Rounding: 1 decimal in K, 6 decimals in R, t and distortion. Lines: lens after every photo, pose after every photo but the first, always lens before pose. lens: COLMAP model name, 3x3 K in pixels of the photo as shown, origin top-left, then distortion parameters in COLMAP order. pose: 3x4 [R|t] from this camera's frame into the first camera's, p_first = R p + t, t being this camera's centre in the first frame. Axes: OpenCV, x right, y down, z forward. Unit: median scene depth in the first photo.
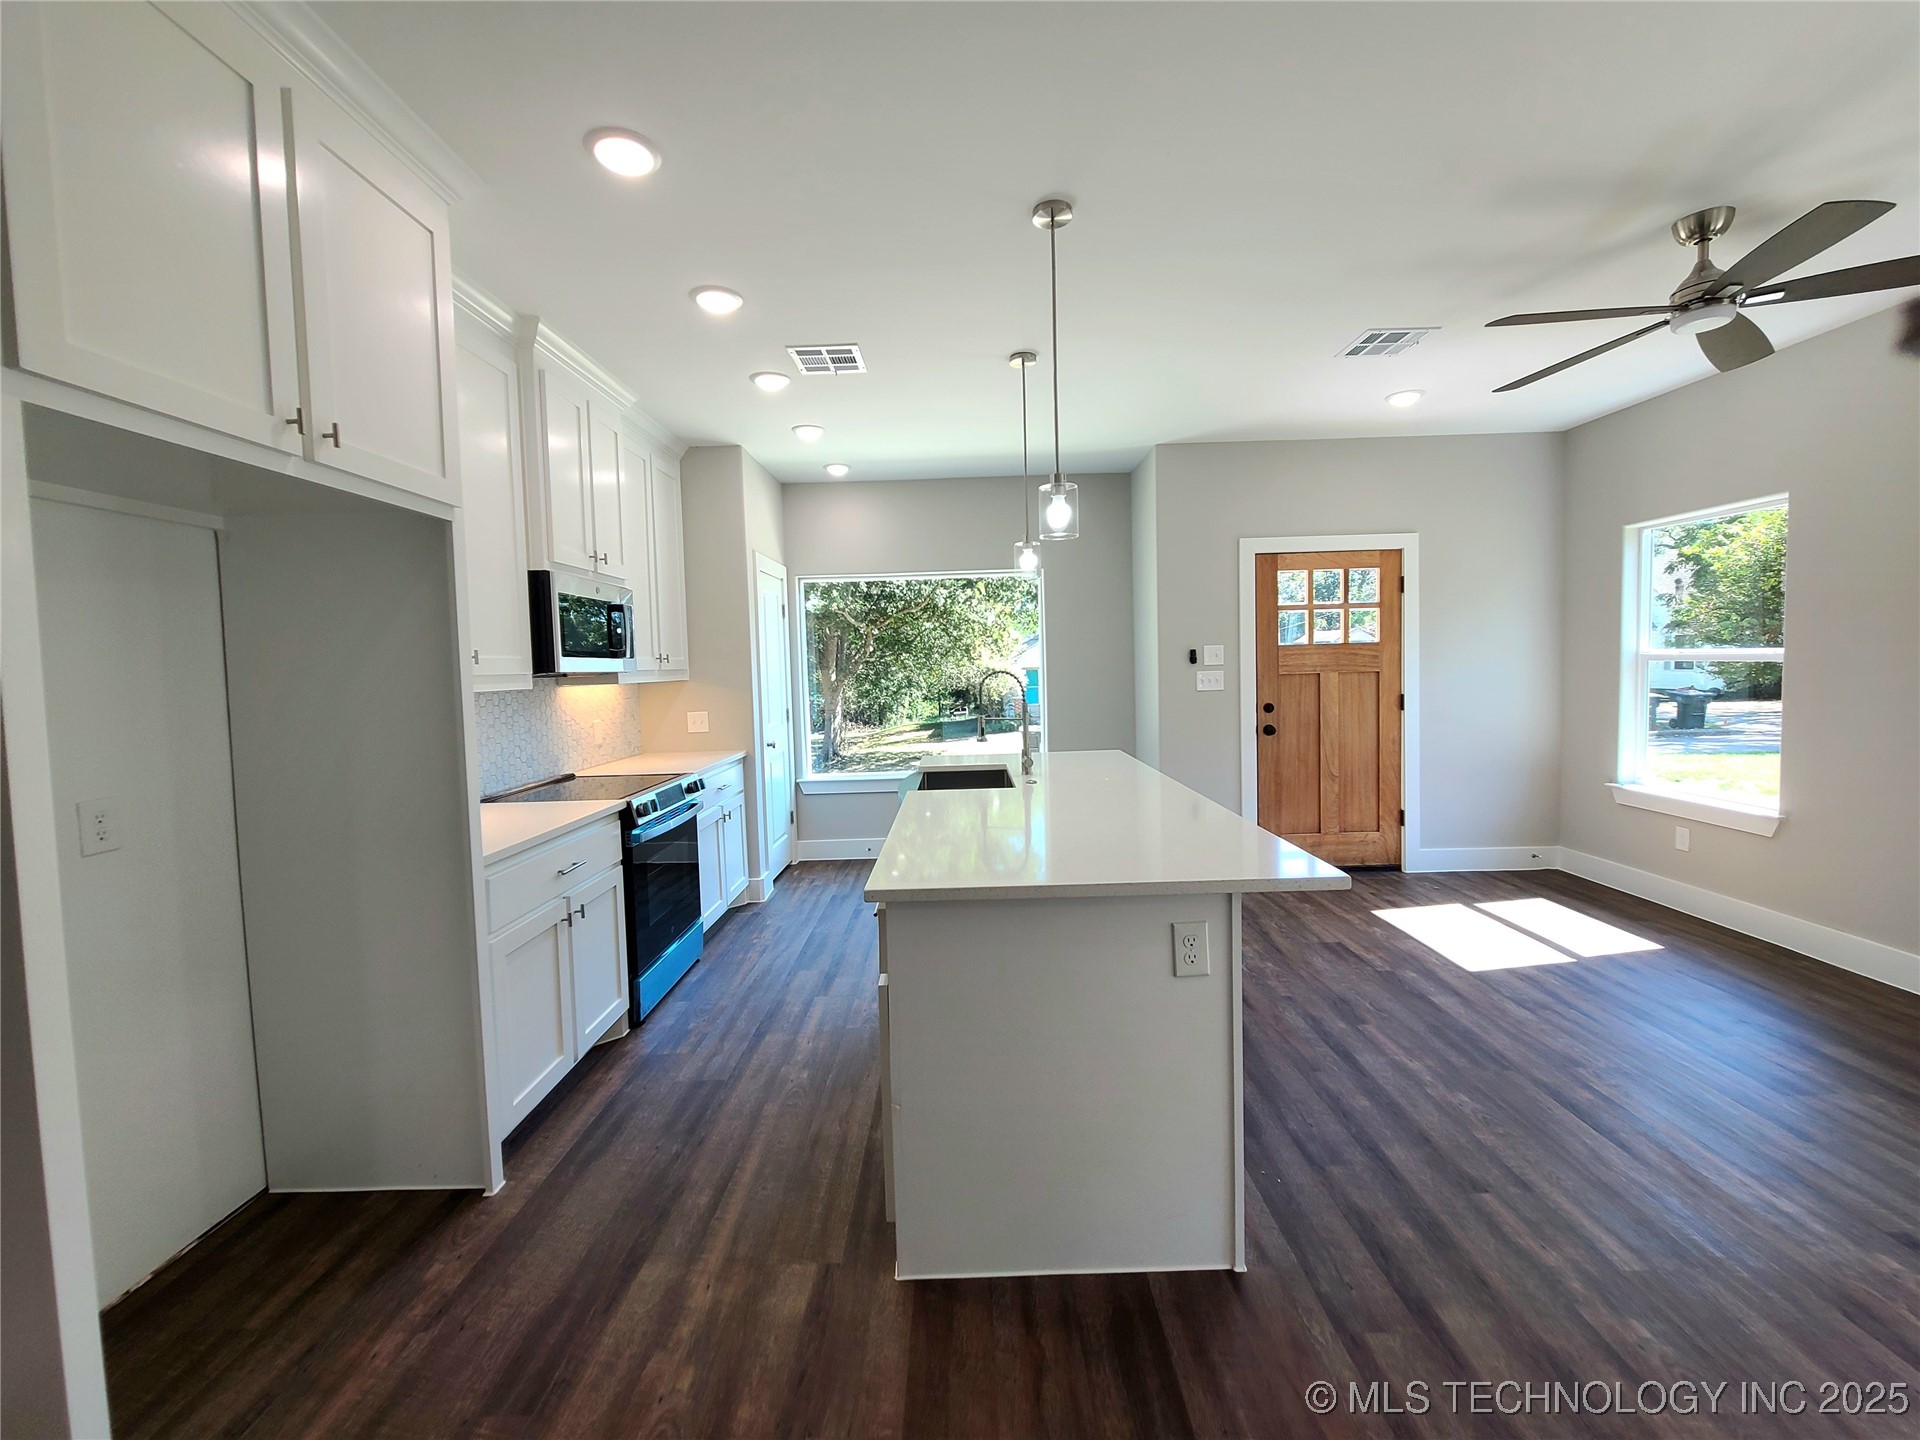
lens RADIAL K [[784.0, 0, 966.0], [0, 784.0, 710.2], [0, 0, 1]] dist [0.001545, -0.001030]
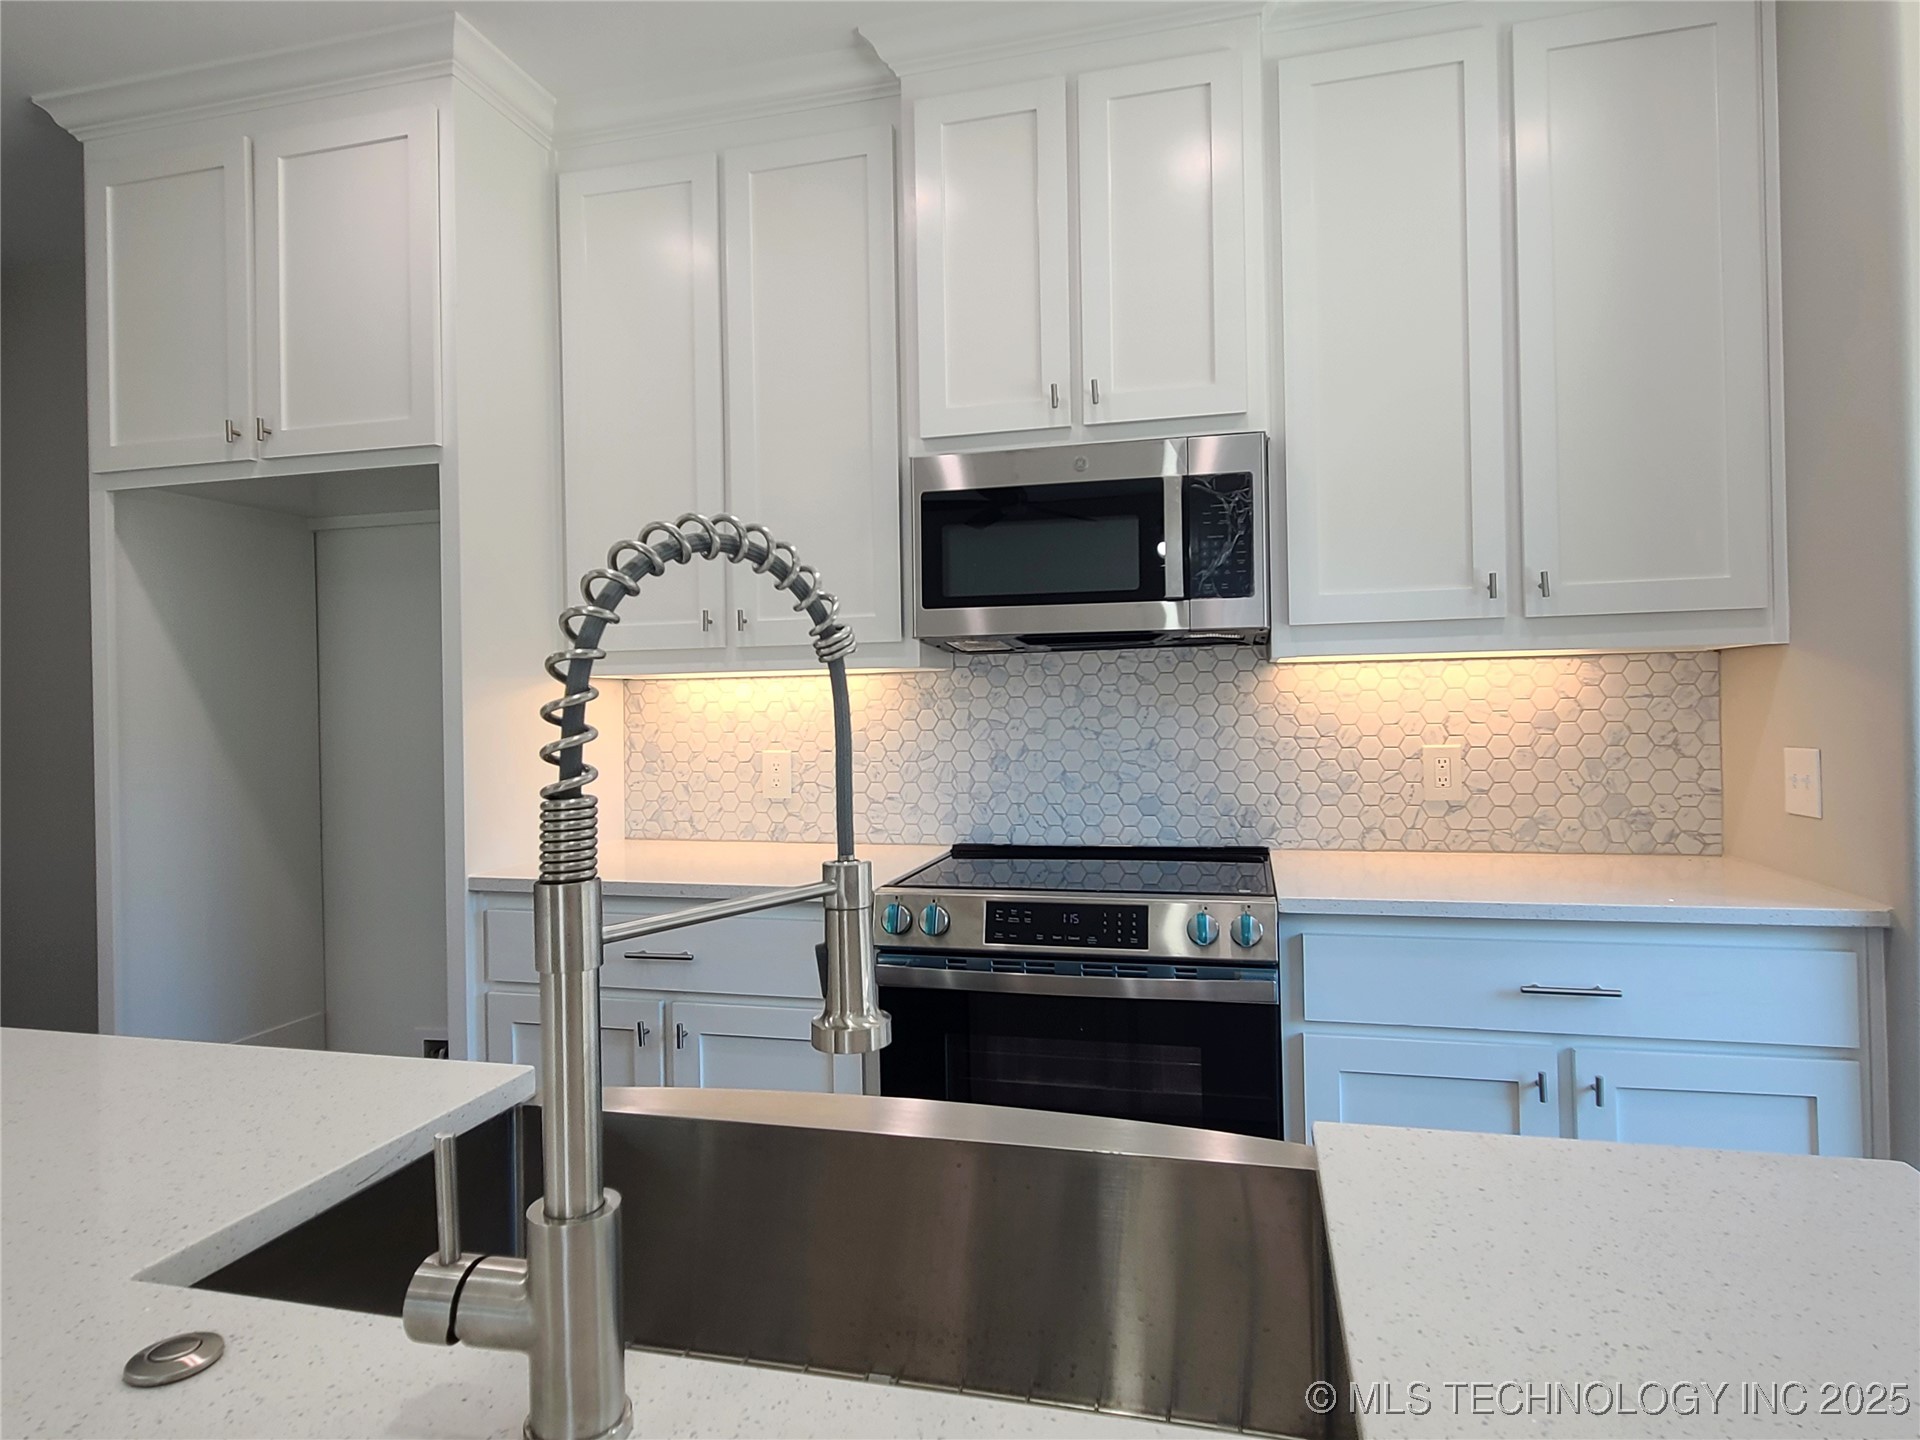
lens RADIAL K [[784.0, 0, 962.1], [0, 784.0, 700.6], [0, 0, 1]] dist [0.001545, -0.001030]
pose [[-0.174839, 0.028253, -0.984192, -0.007928], [-0.034302, 0.998807, 0.034767, -0.013601], [0.983999, 0.039838, -0.173661, 0.679819]]
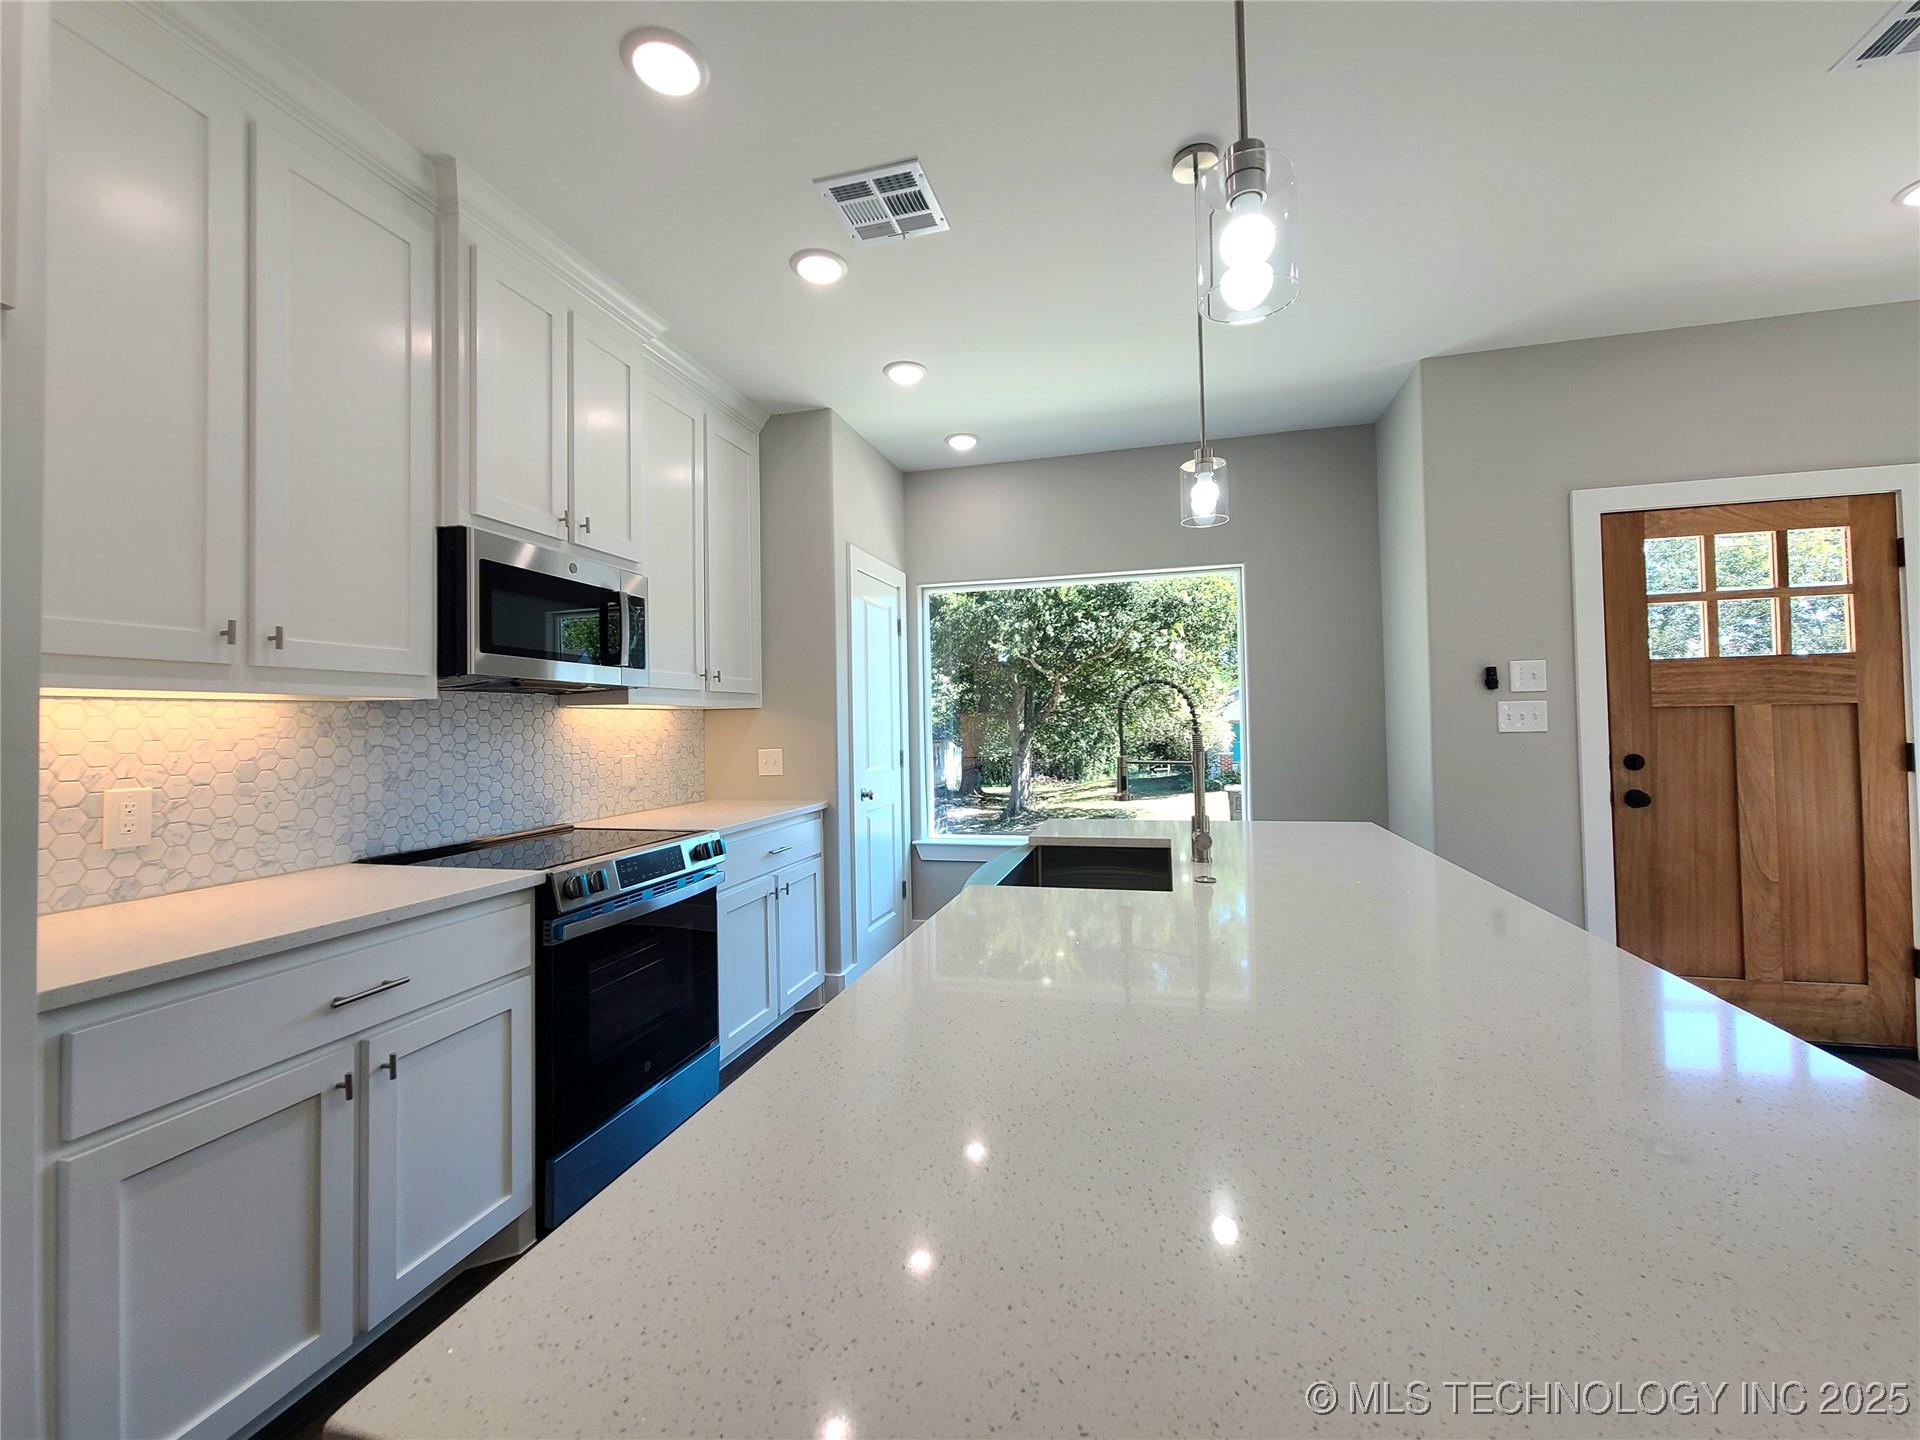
lens RADIAL K [[784.0, 0, 962.9], [0, 784.0, 705.1], [0, 0, 1]] dist [0.001545, -0.001030]
pose [[0.966814, 0.004936, -0.255435, 0.038108], [-0.024330, 0.997048, -0.072822, 0.010224], [0.254321, 0.076620, 0.964080, 0.278662]]
